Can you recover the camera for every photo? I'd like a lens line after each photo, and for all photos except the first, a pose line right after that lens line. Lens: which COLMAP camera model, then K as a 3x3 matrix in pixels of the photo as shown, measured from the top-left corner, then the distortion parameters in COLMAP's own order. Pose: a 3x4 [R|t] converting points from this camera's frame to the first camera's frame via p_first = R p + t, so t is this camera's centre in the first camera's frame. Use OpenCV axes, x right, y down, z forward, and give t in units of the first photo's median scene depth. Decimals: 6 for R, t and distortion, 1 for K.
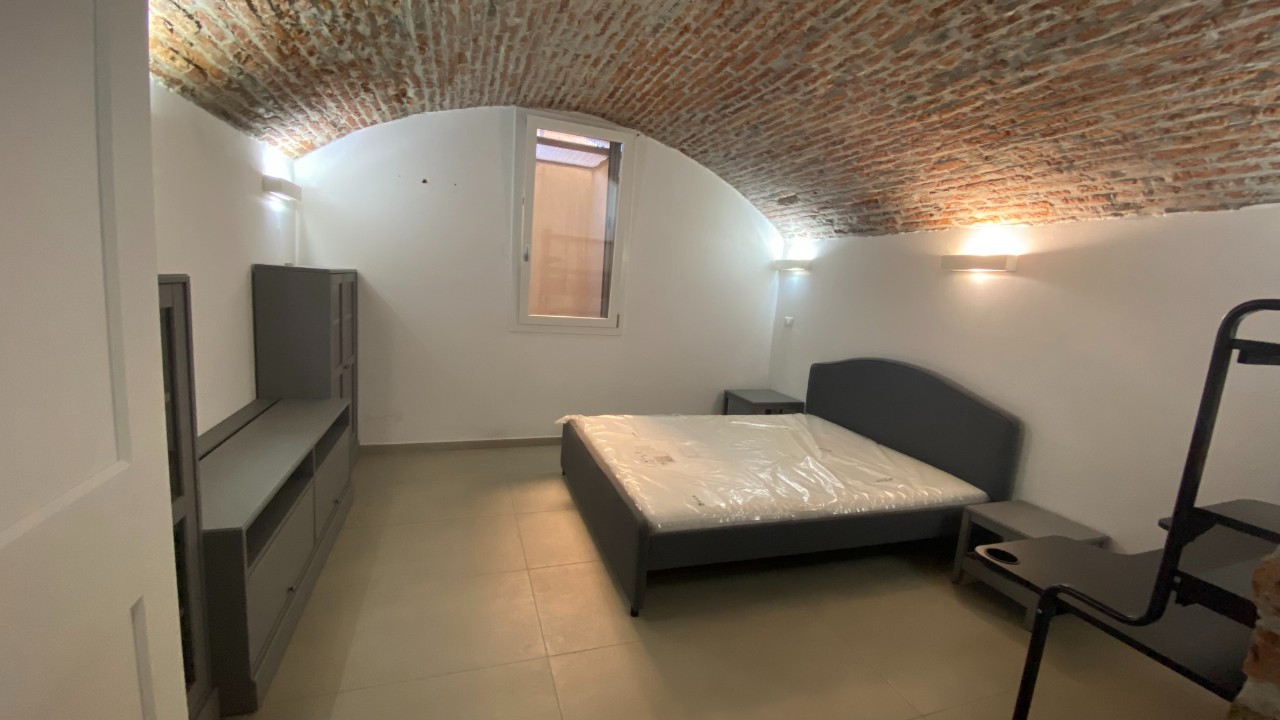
lens RADIAL K [[518.1, 0, 643.2], [0, 518.1, 357.1], [0, 0, 1]] dist [0.038611, -0.030440]
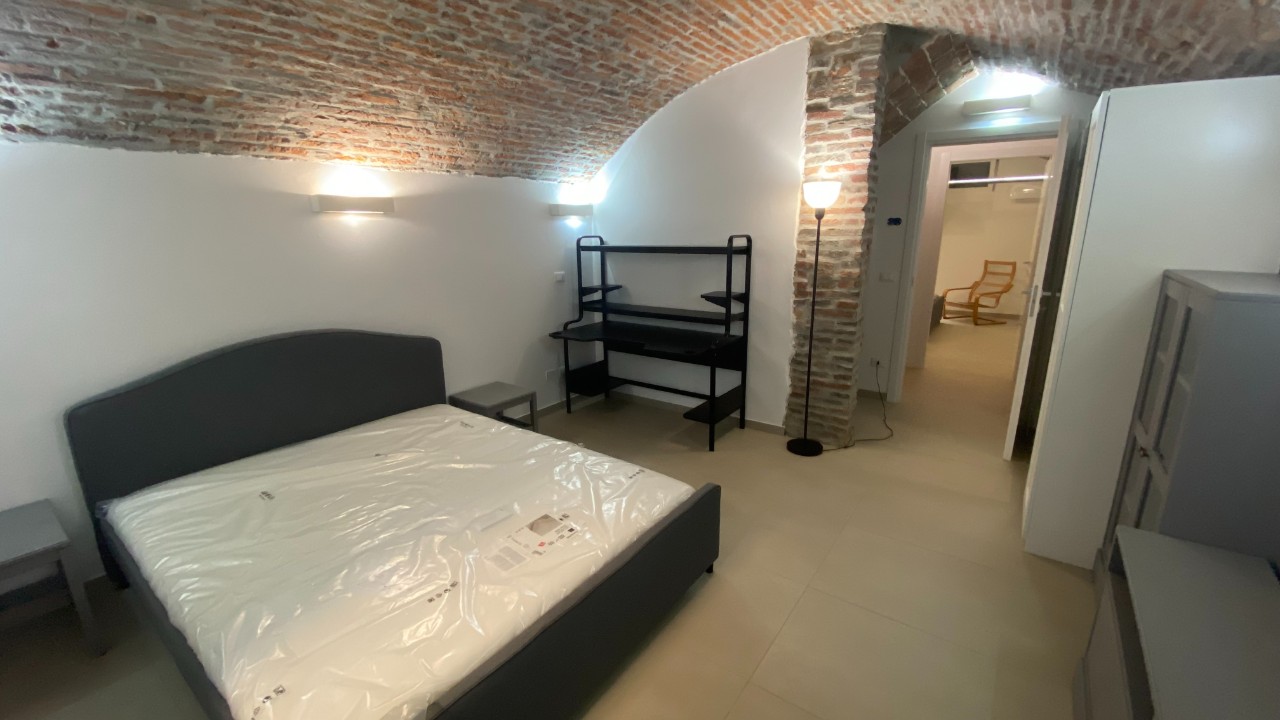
lens RADIAL K [[518.1, 0, 643.2], [0, 518.1, 357.1], [0, 0, 1]] dist [0.038611, -0.030440]
pose [[-0.556974, -0.272593, 0.784521, -0.553263], [0.088170, 0.919858, 0.382214, -0.276838], [-0.825837, 0.282054, -0.488302, 1.269695]]
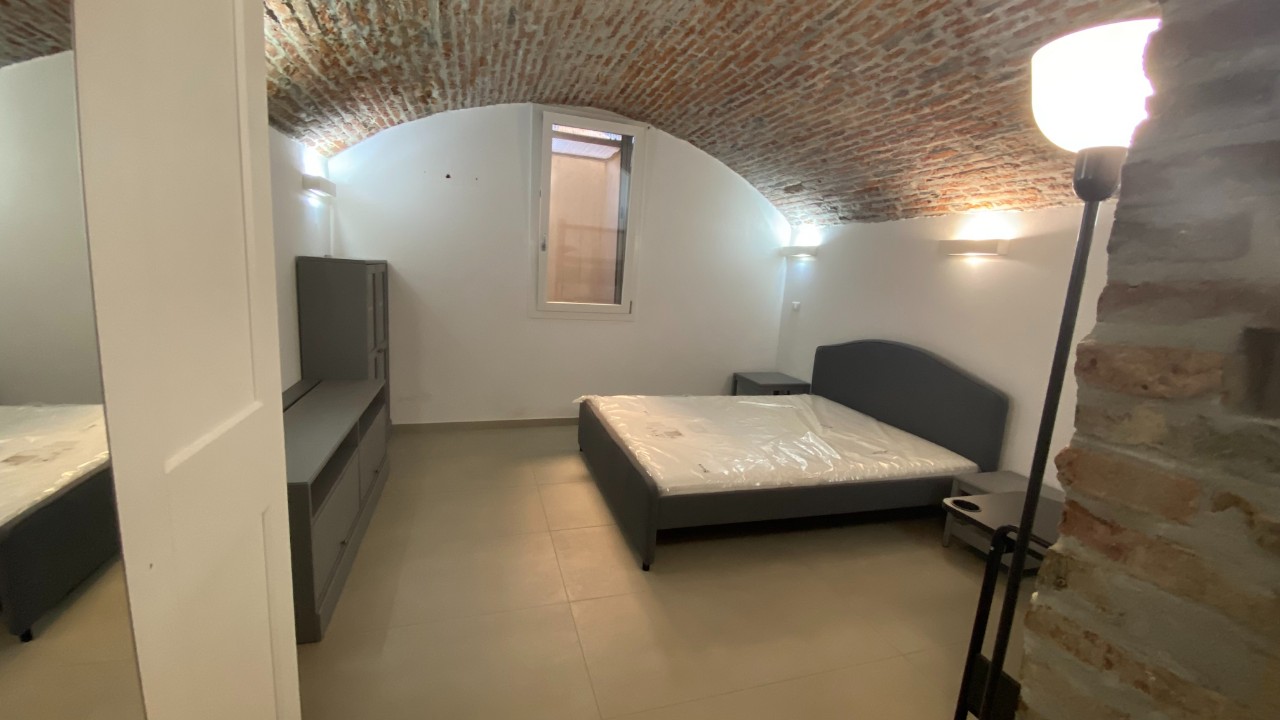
lens RADIAL K [[518.1, 0, 643.2], [0, 518.1, 357.1], [0, 0, 1]] dist [0.038611, -0.030440]
pose [[0.999554, -0.005884, -0.029268, 0.010816], [0.006529, 0.999737, 0.021996, 0.014874], [0.029131, -0.022177, 0.999330, -0.083264]]
